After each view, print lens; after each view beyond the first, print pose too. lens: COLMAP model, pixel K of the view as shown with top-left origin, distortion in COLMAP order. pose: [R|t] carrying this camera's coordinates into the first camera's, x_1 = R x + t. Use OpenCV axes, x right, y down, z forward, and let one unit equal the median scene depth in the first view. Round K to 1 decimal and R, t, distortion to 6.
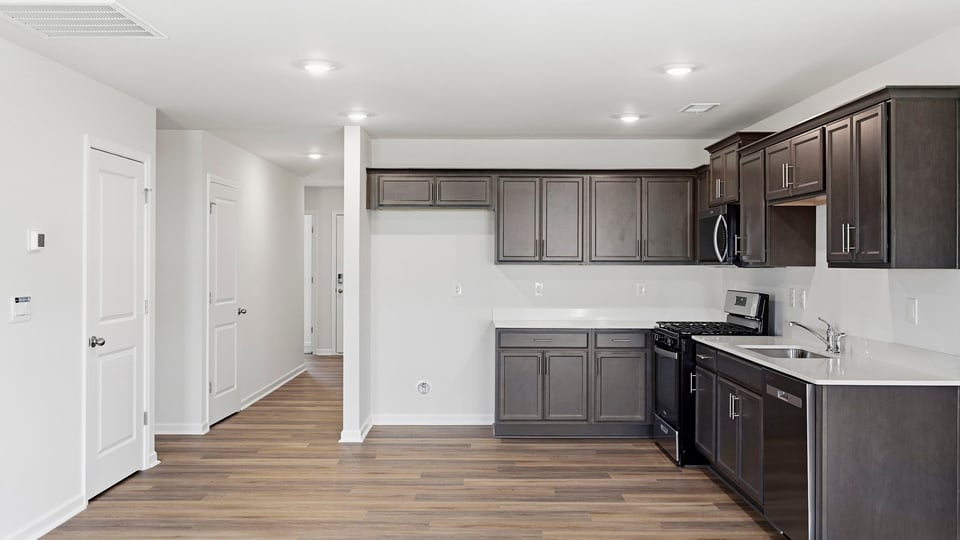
lens RADIAL K [[868.5, 0, 485.9], [0, 868.5, 264.5], [0, 0, 1]] dist [0.044462, 0.017322]
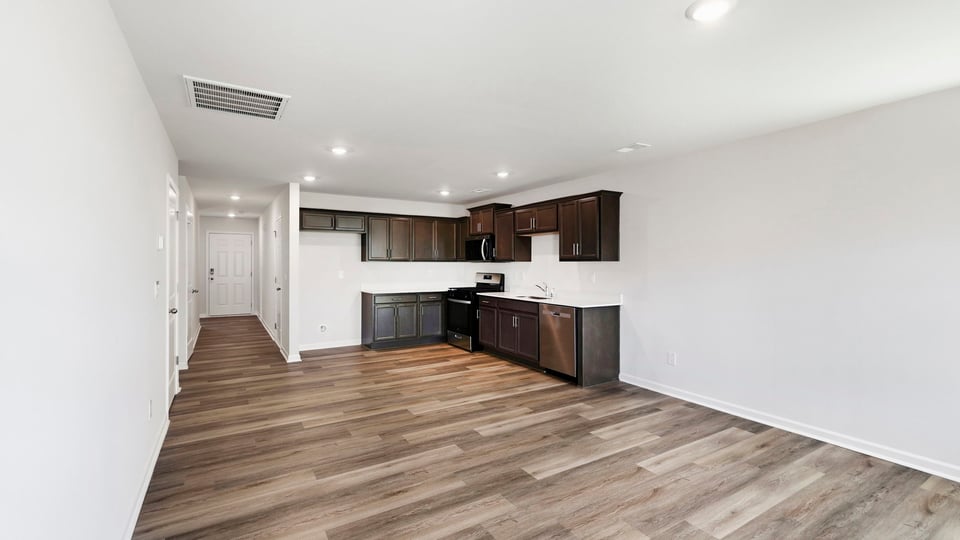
lens RADIAL K [[413.8, 0, 477.0], [0, 413.8, 267.0], [0, 0, 1]] dist [0.011982, -0.003313]
pose [[0.853032, -0.007032, 0.521812, -0.299623], [0.003824, 0.999967, 0.007225, 0.006951], [-0.521845, -0.004168, 0.853030, 0.092602]]
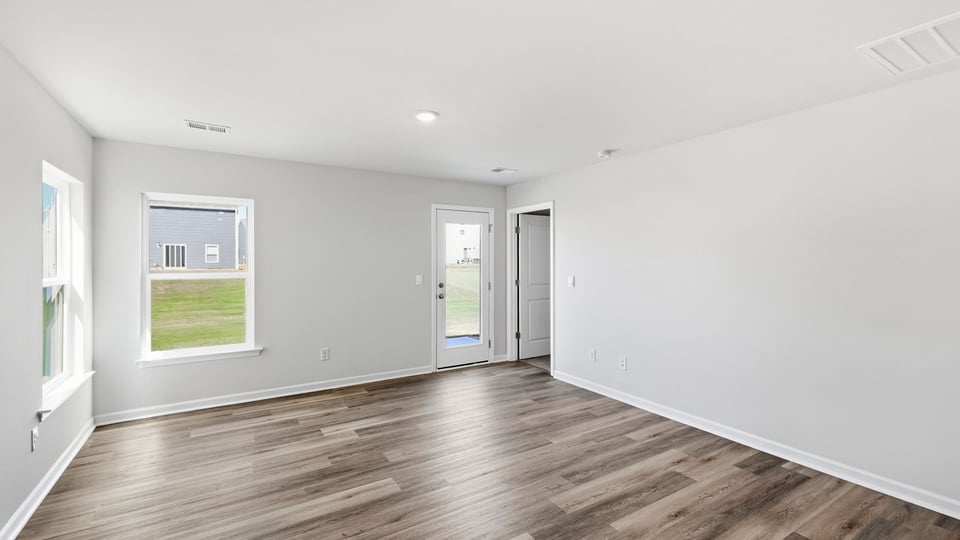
lens RADIAL K [[413.8, 0, 476.3], [0, 413.8, 258.6], [0, 0, 1]] dist [0.011982, -0.003313]
pose [[-0.853656, -0.006571, -0.520796, 0.189279], [-0.004771, 0.999977, -0.004795, -0.001182], [0.520816, -0.001608, -0.853668, 0.693347]]
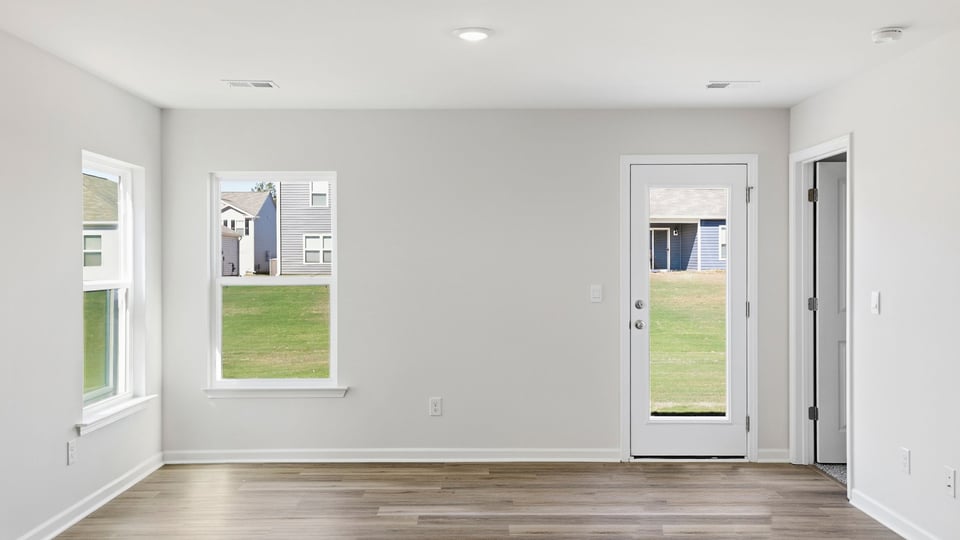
lens RADIAL K [[868.5, 0, 479.1], [0, 868.5, 263.0], [0, 0, 1]] dist [0.044462, 0.017322]
pose [[-0.999982, -0.001200, 0.005935, -0.017838], [-0.001154, 0.999969, 0.007762, -0.003739], [-0.005944, 0.007755, -0.999952, 0.903369]]
